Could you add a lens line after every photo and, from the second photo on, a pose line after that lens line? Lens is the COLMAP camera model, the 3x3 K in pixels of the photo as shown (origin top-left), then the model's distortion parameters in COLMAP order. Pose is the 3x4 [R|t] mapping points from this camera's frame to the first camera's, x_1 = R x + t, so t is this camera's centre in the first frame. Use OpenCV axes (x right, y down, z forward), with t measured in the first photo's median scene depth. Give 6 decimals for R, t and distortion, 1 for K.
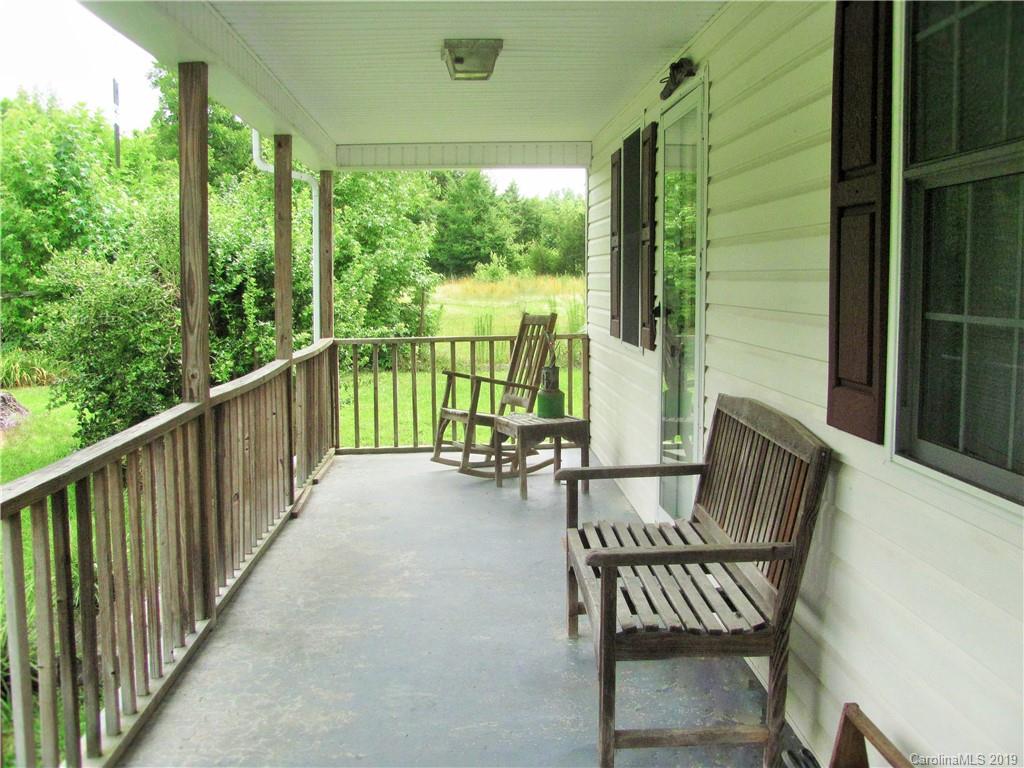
lens RADIAL K [[1110.8, 0, 511.9], [0, 1110.8, 383.3], [0, 0, 1]] dist [-0.001349, 0.000000]
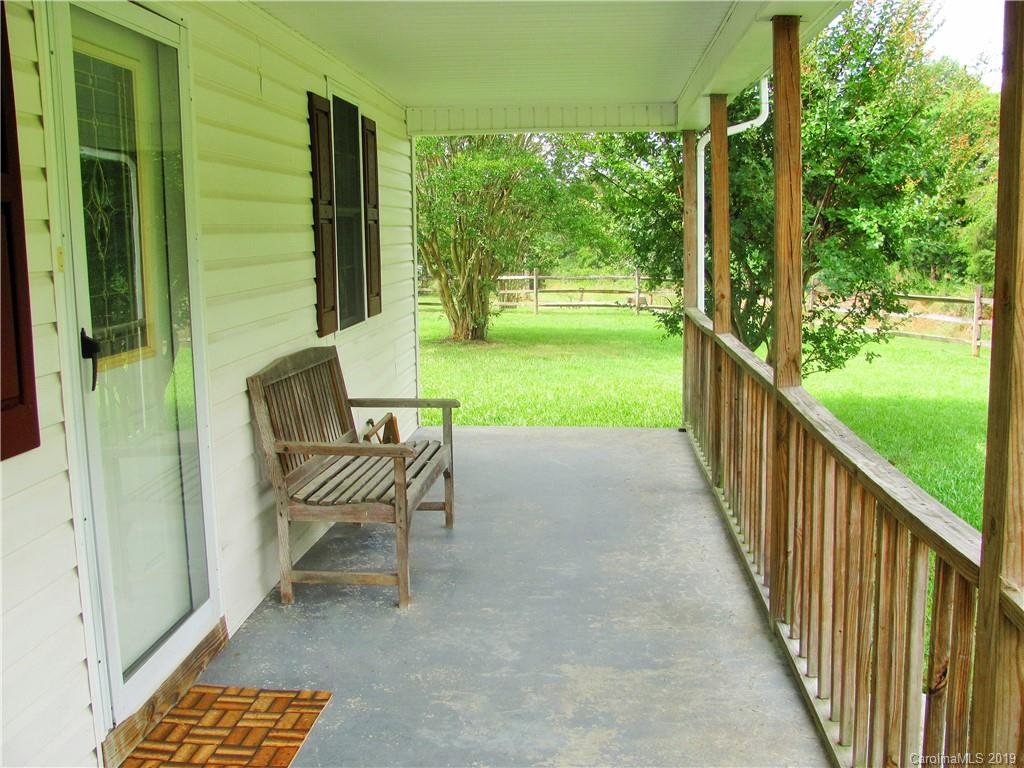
lens RADIAL K [[1110.8, 0, 511.2], [0, 1110.8, 386.0], [0, 0, 1]] dist [-0.001349, 0.000000]
pose [[-0.992137, 0.001911, 0.125140, -0.199479], [0.031355, 0.971792, 0.233746, -0.239799], [-0.121163, 0.235832, -0.964211, 2.213930]]
